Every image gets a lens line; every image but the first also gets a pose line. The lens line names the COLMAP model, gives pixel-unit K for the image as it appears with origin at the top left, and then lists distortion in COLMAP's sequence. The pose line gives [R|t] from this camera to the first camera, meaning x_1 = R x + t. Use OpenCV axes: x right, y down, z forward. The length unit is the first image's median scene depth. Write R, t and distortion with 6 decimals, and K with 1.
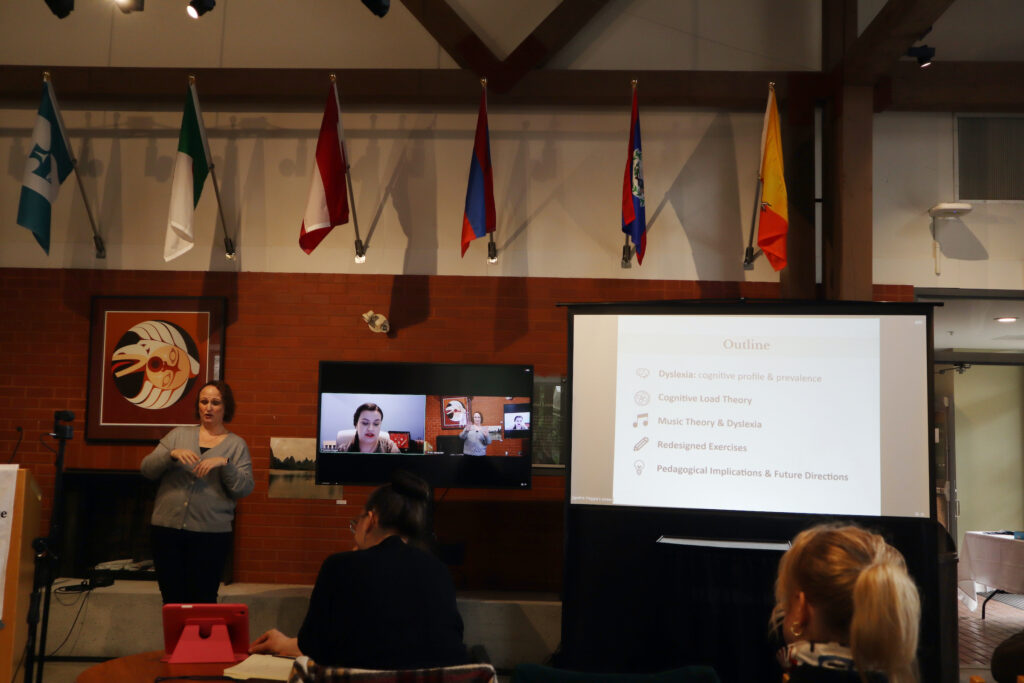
lens RADIAL K [[973.6, 0, 501.4], [0, 973.6, 344.2], [0, 0, 1]] dist [-0.011423, 0.000000]
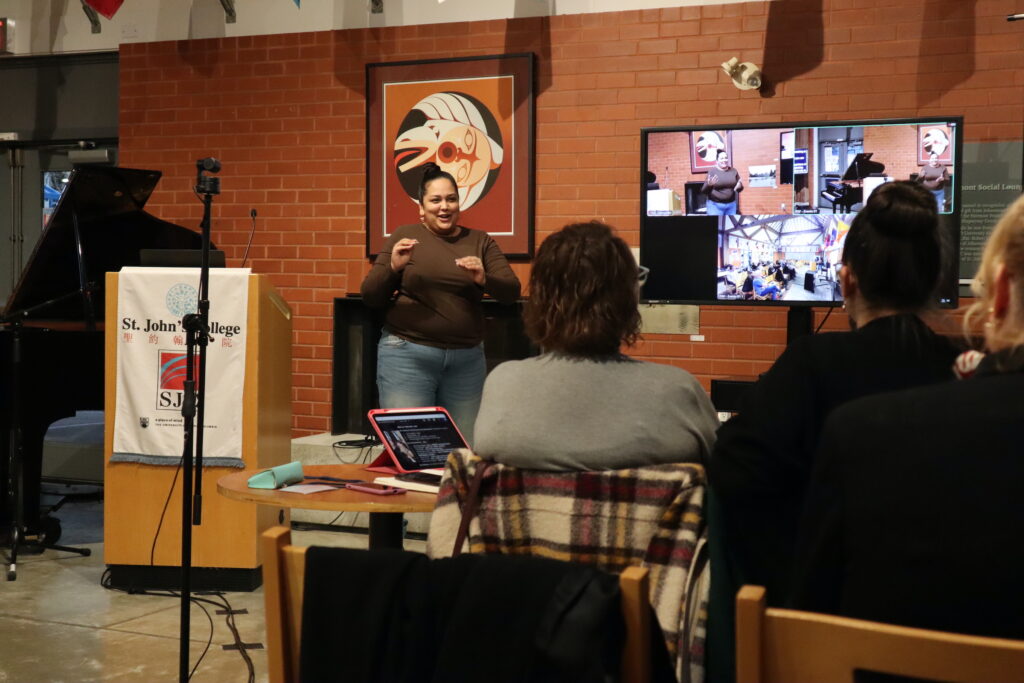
lens RADIAL K [[1437.8, 0, 496.7], [0, 1437.8, 344.5], [0, 0, 1]] dist [0.034669, 0.000000]
pose [[0.924574, 0.005996, -0.380955, 0.095290], [0.040501, 0.992664, 0.113918, 0.042500], [0.378843, -0.120755, 0.917549, -0.004933]]
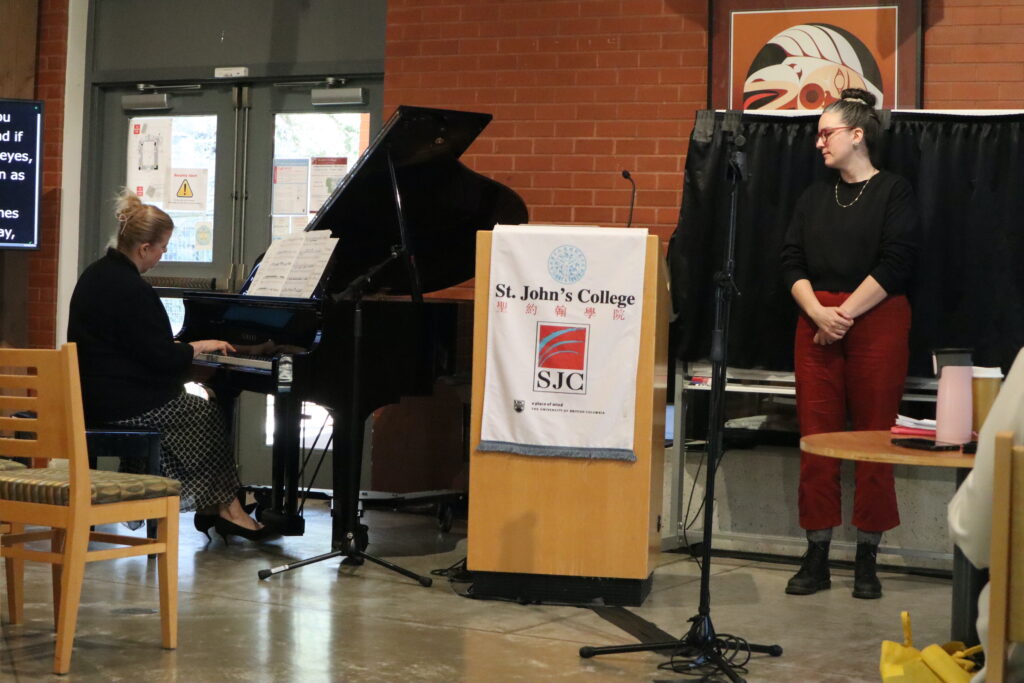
lens RADIAL K [[2013.2, 0, 489.5], [0, 2013.2, 345.0], [0, 0, 1]] dist [-0.182586, 0.000000]
pose [[0.897499, 0.020295, -0.440548, 0.015529], [0.028529, 0.994177, 0.103919, 0.039630], [0.440092, -0.105836, 0.891694, -0.215661]]
